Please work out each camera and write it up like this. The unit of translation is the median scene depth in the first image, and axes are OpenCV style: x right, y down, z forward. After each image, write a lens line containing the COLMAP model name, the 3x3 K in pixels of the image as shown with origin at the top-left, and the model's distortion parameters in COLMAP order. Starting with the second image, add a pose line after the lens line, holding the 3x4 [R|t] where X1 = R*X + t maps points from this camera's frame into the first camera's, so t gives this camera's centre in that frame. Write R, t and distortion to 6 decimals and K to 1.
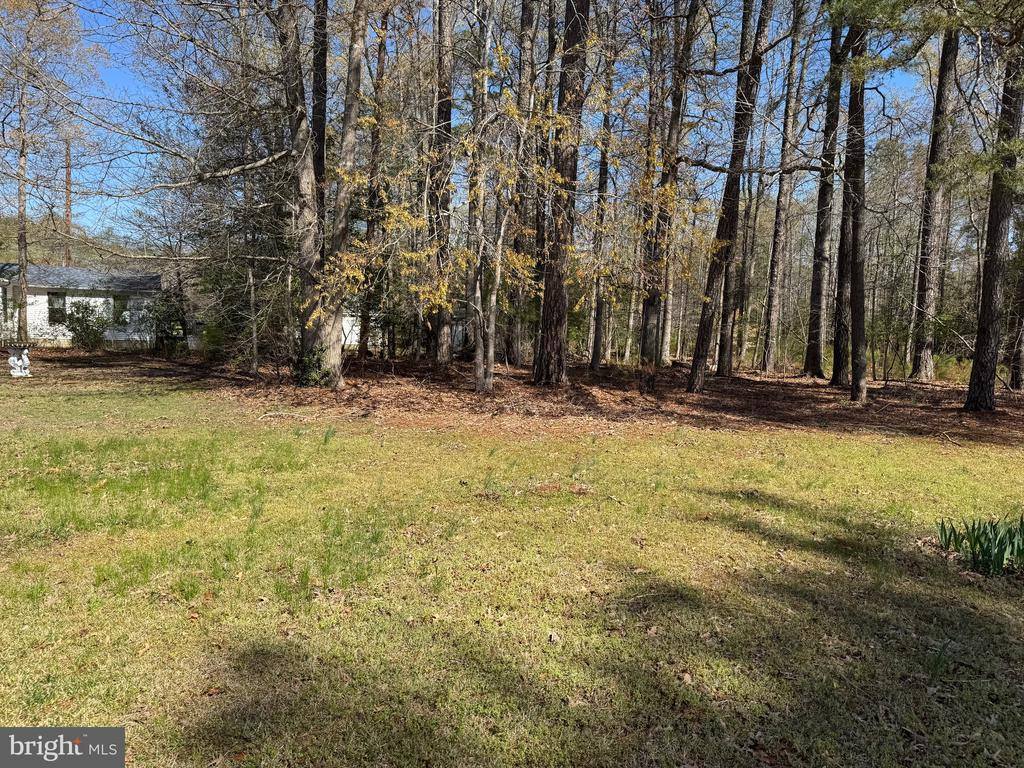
lens RADIAL K [[705.8, 0, 507.8], [0, 705.8, 390.1], [0, 0, 1]] dist [0.080711, -0.069528]
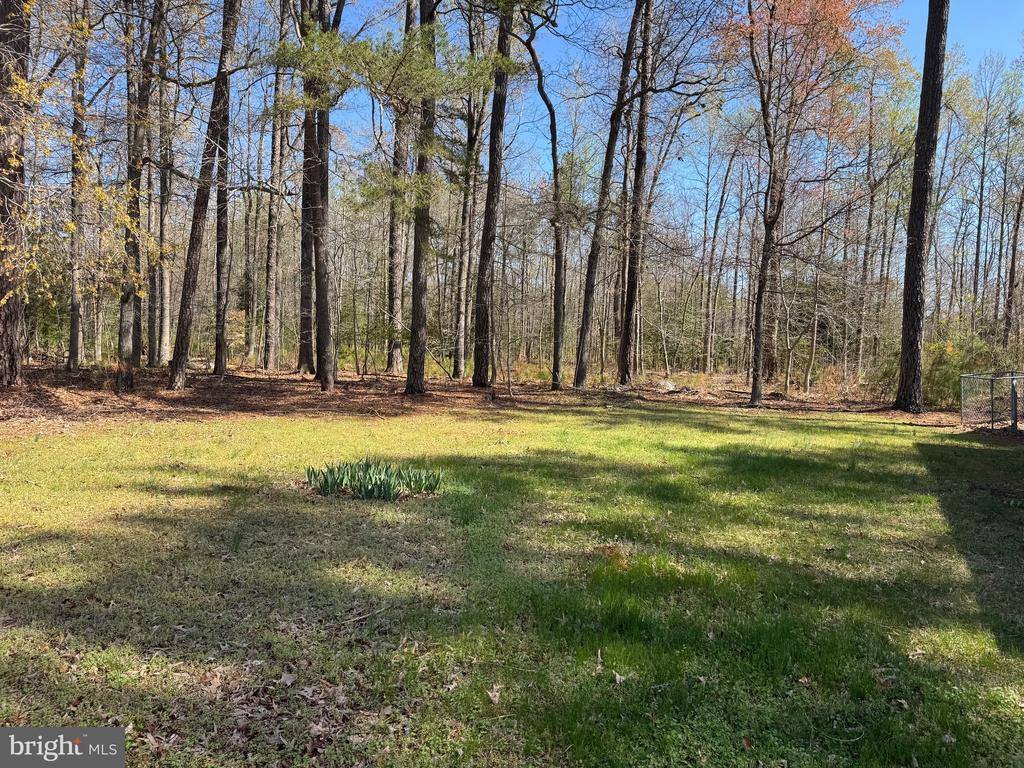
lens RADIAL K [[705.8, 0, 507.8], [0, 705.8, 390.1], [0, 0, 1]] dist [0.080711, -0.069528]
pose [[0.800371, -0.042247, 0.598015, 0.048053], [0.043146, 0.998986, 0.012828, 0.018612], [-0.597951, 0.015534, 0.801382, -0.181595]]
